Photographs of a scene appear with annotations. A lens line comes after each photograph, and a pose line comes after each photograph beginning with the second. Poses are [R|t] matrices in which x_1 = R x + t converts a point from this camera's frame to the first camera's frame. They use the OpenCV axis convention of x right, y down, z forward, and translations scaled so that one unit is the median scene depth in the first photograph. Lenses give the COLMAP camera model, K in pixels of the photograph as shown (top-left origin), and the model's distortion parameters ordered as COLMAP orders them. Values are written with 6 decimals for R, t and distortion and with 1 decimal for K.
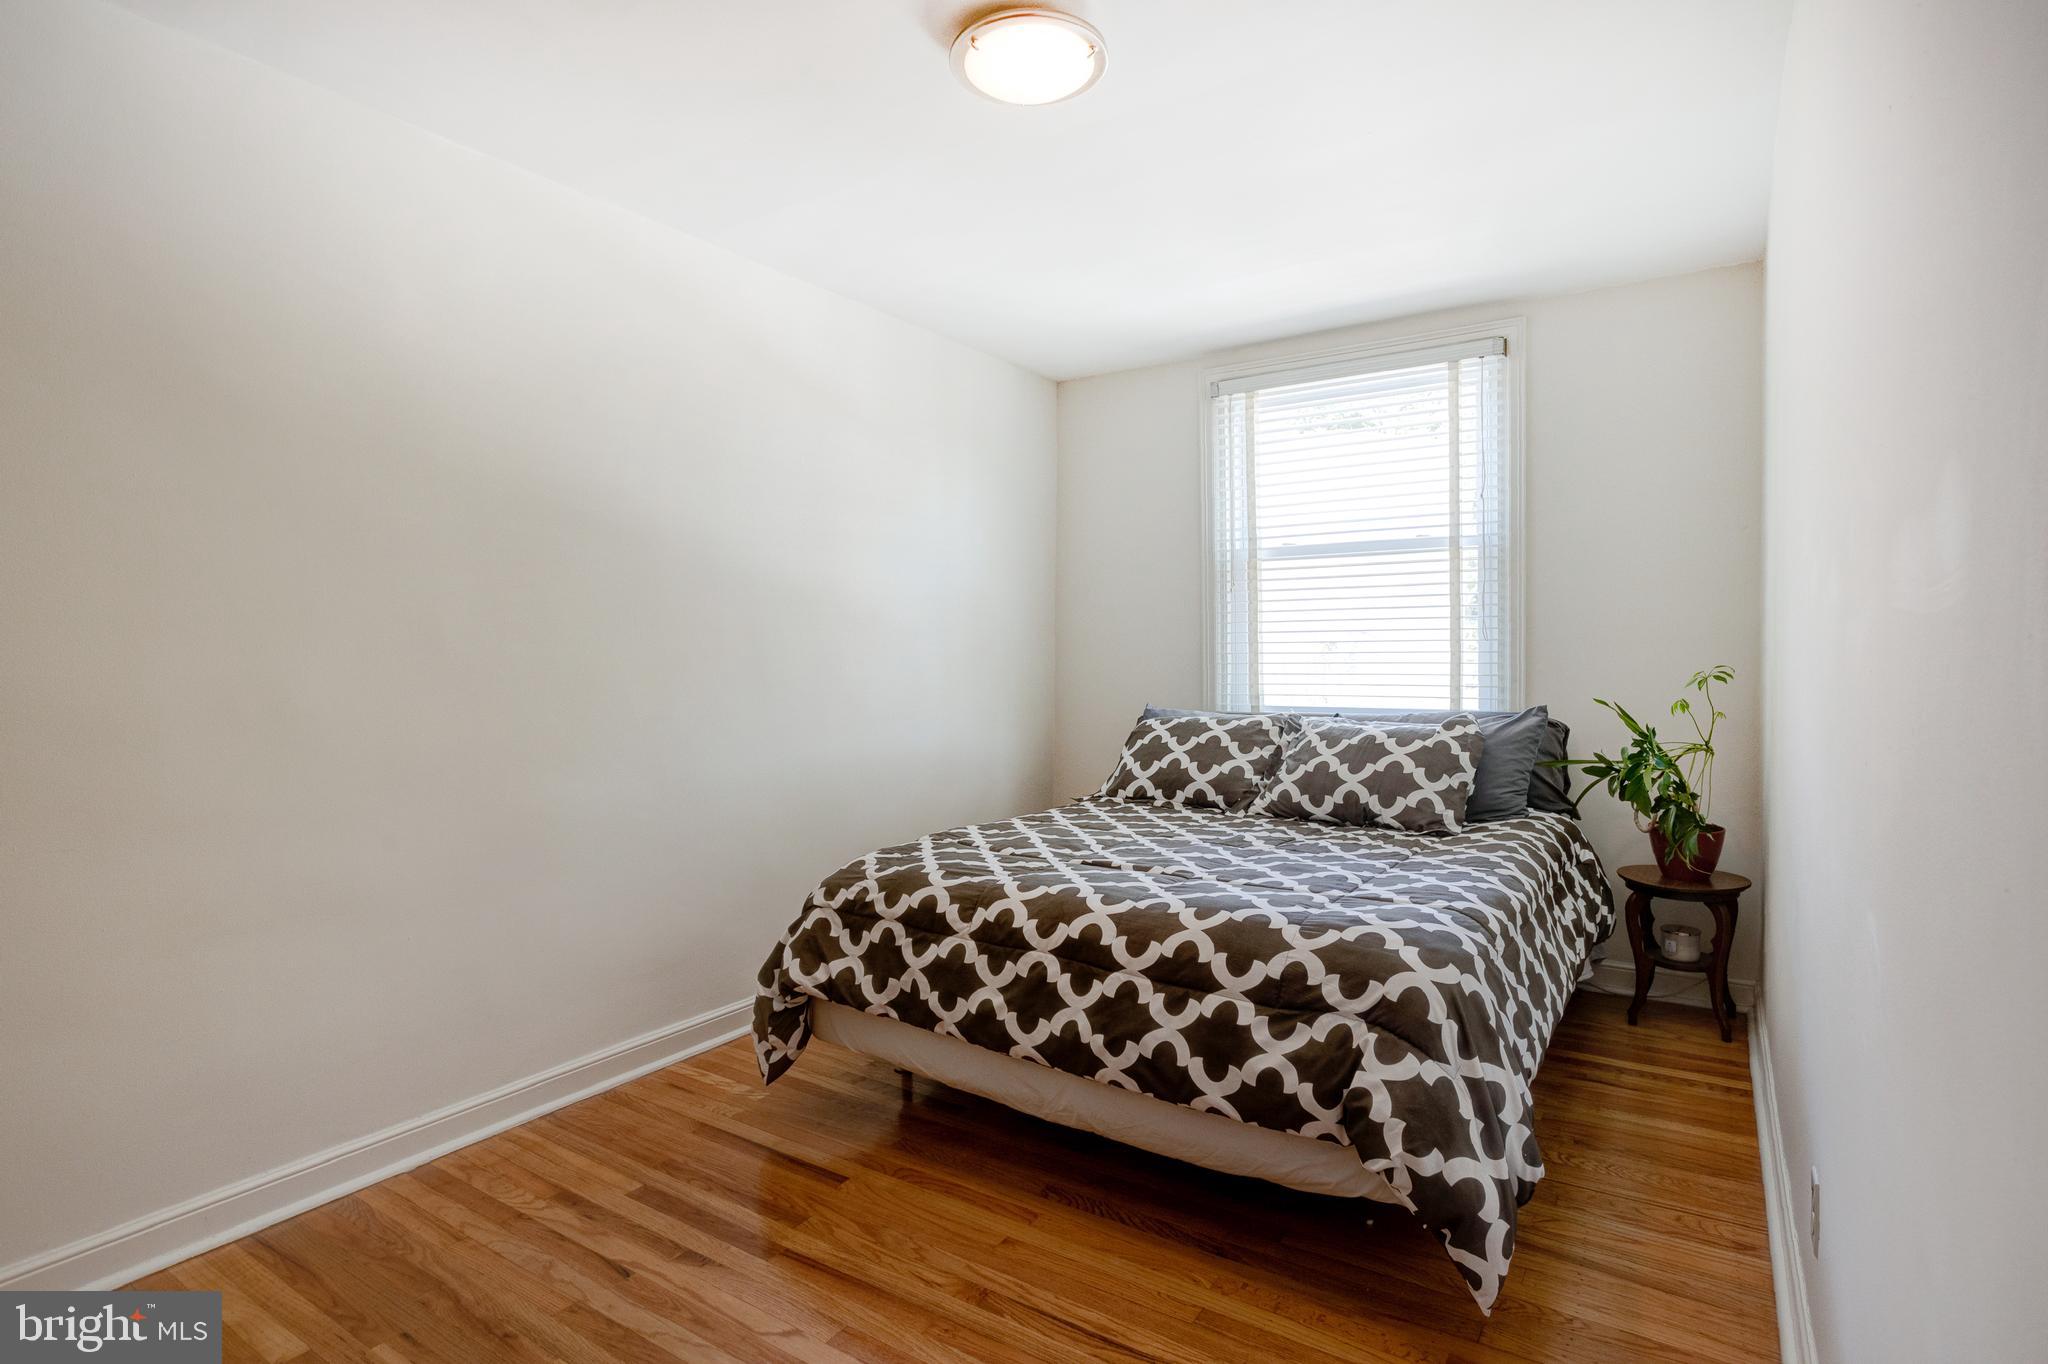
lens RADIAL K [[1026.6, 0, 1024.4], [0, 1026.6, 653.9], [0, 0, 1]] dist [-0.042730, 0.031927]
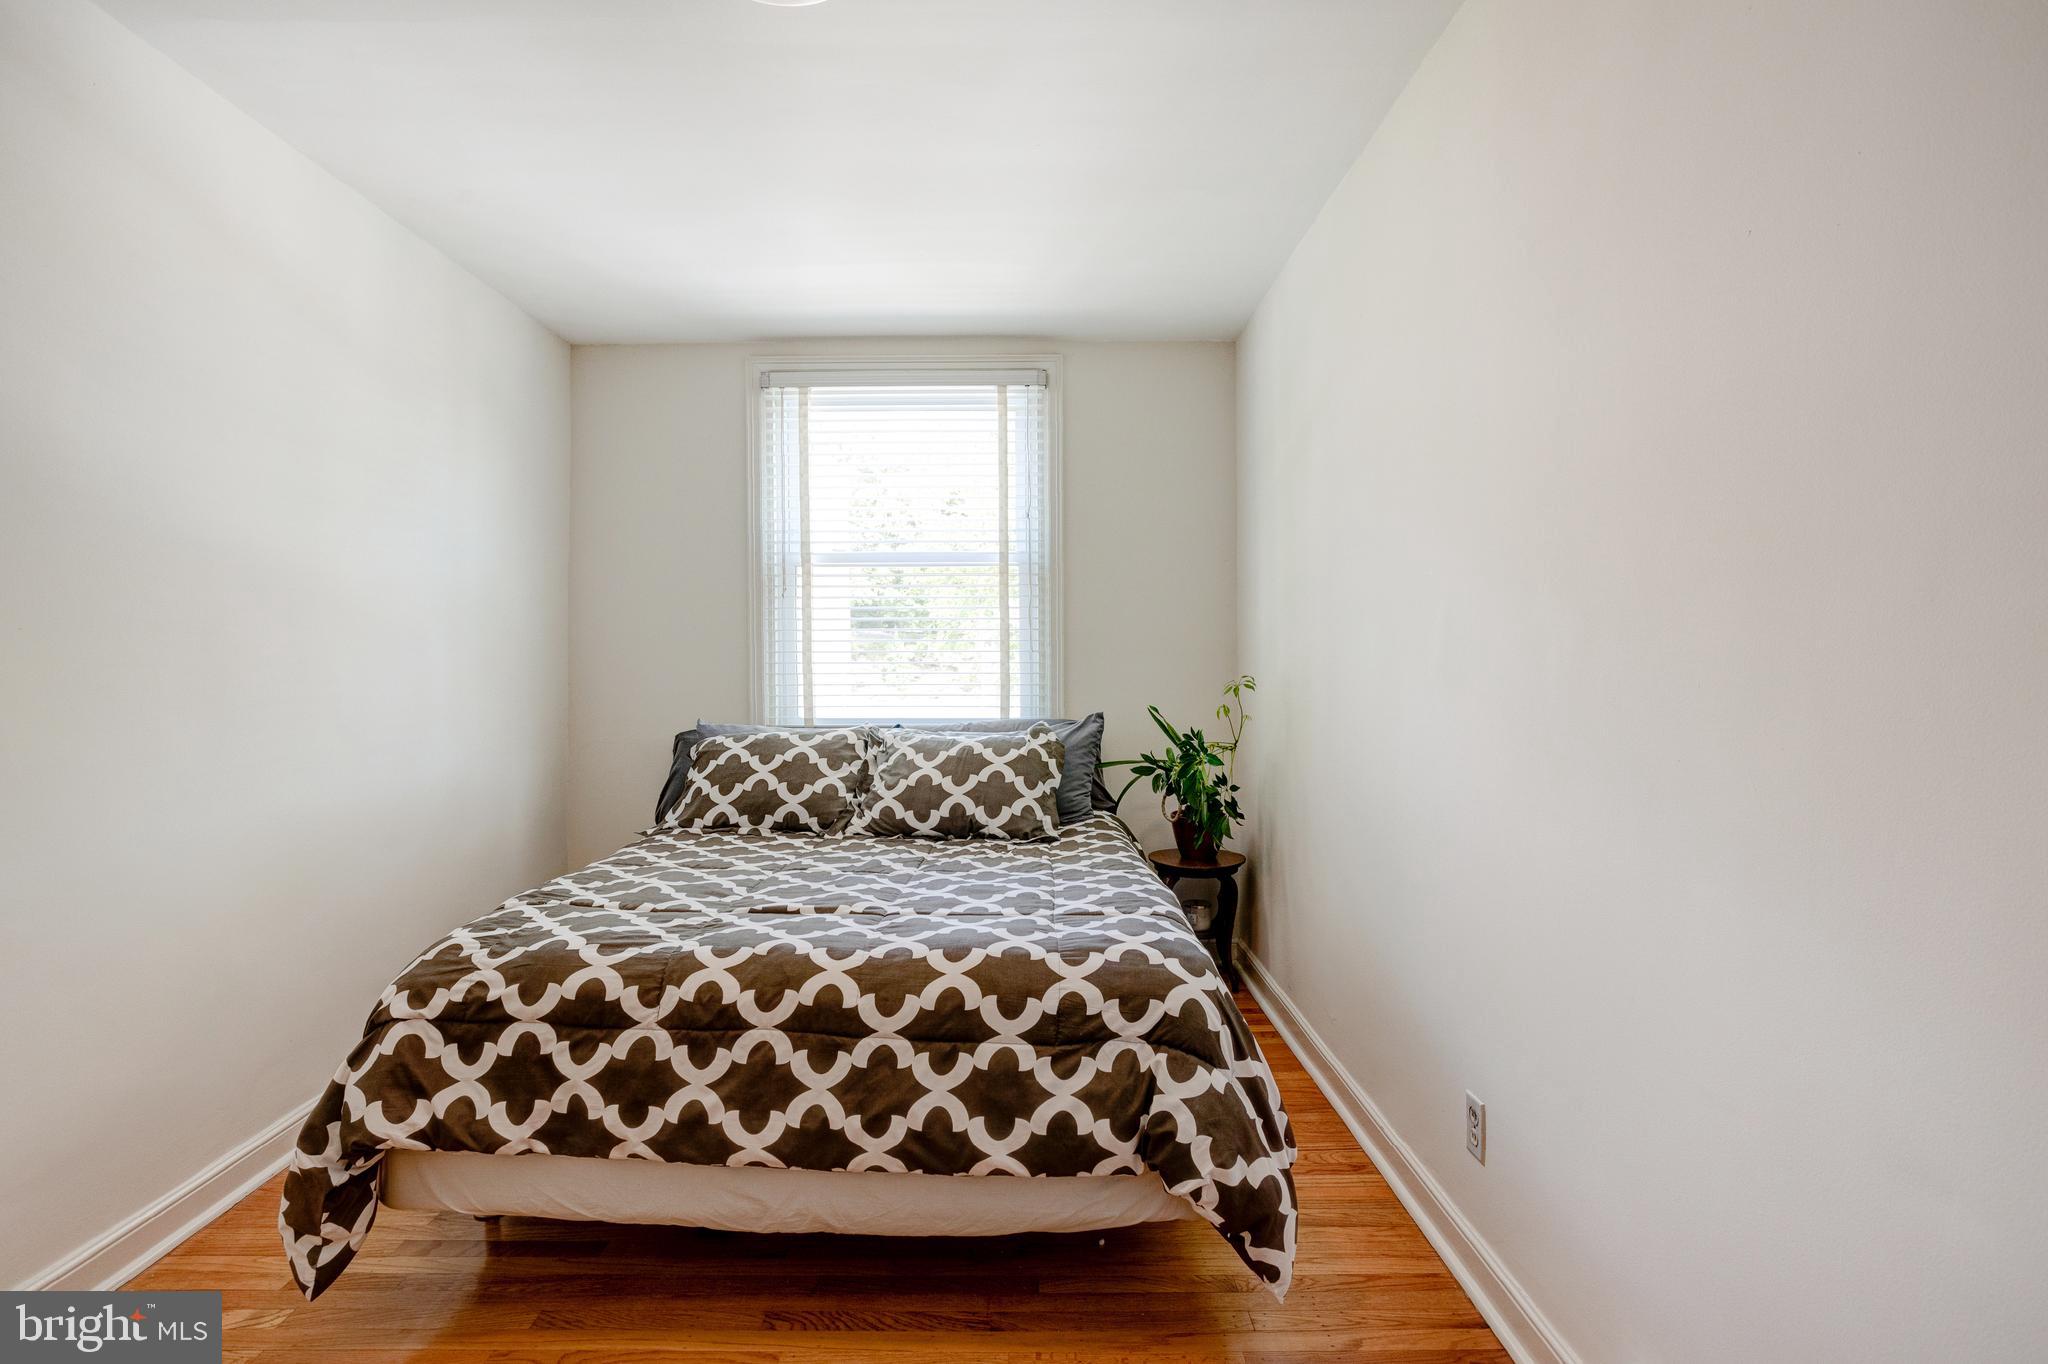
lens RADIAL K [[1026.6, 0, 1024.4], [0, 1026.6, 653.9], [0, 0, 1]] dist [-0.042730, 0.031927]
pose [[0.841387, 0.008665, 0.540363, -0.220915], [-0.004394, 0.999948, -0.009194, -0.002406], [-0.540415, 0.005361, 0.841382, 0.174119]]
